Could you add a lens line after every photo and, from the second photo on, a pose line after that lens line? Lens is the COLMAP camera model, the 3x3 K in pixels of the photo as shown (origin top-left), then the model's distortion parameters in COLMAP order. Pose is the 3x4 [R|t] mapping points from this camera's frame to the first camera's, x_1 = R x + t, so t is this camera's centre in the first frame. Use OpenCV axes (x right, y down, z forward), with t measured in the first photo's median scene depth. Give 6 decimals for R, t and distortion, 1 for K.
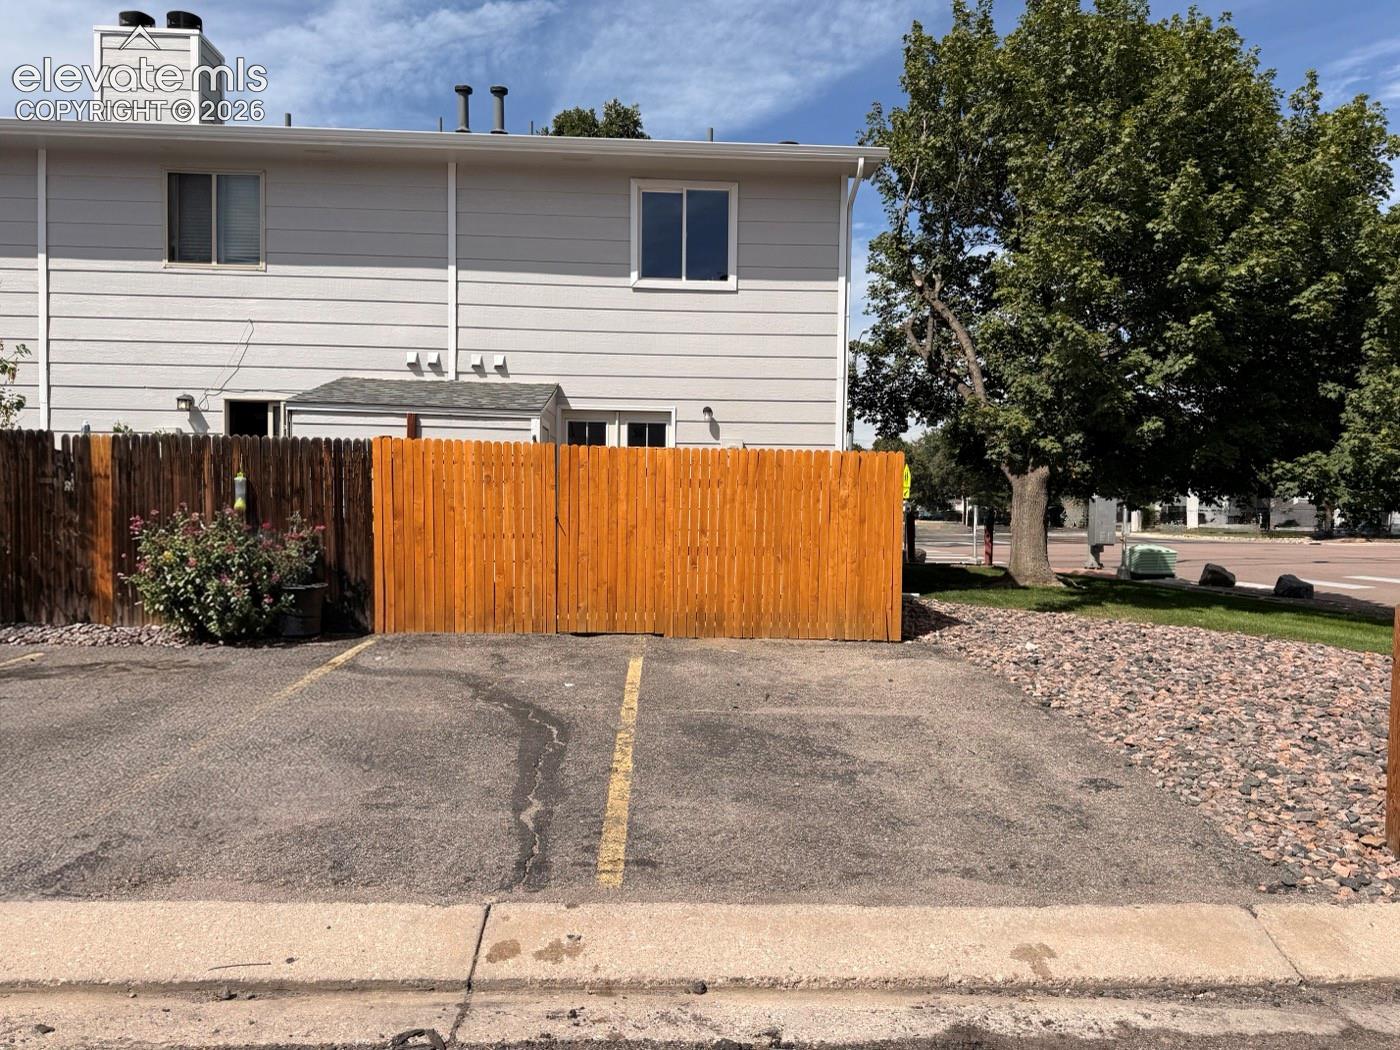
lens RADIAL K [[986.2, 0, 698.3], [0, 986.2, 529.1], [0, 0, 1]] dist [0.052822, -0.028243]
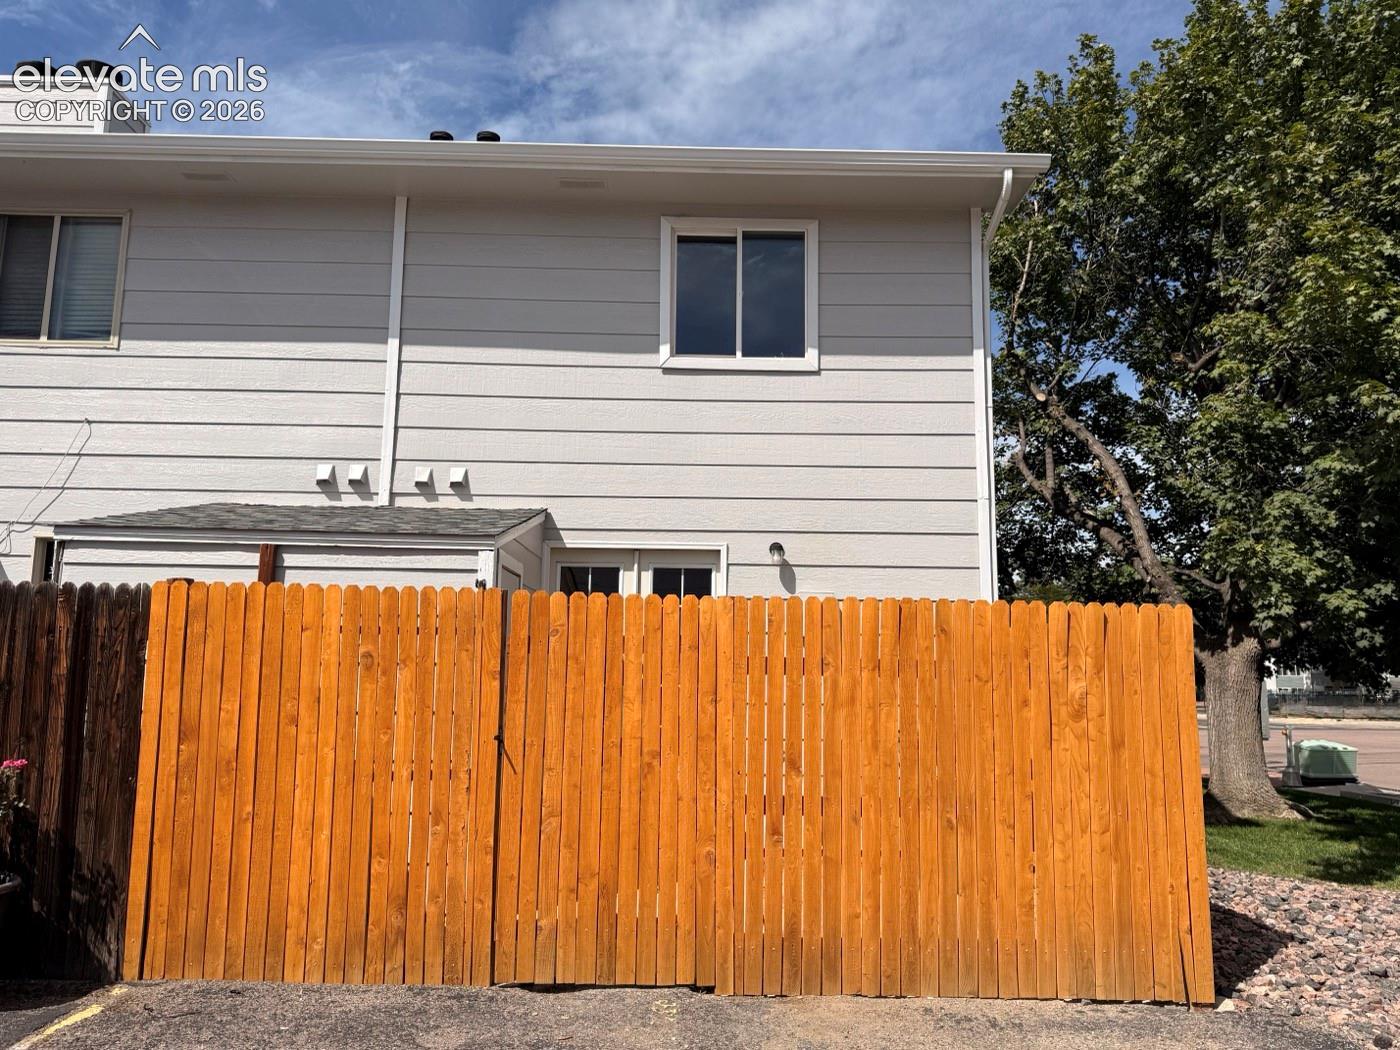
lens RADIAL K [[986.2, 0, 703.5], [0, 986.2, 529.2], [0, 0, 1]] dist [0.052822, -0.028243]
pose [[0.999460, -0.006459, -0.032227, -0.018661], [0.000698, 0.984450, -0.175662, -0.021178], [0.032861, 0.175545, 0.983923, 0.384669]]
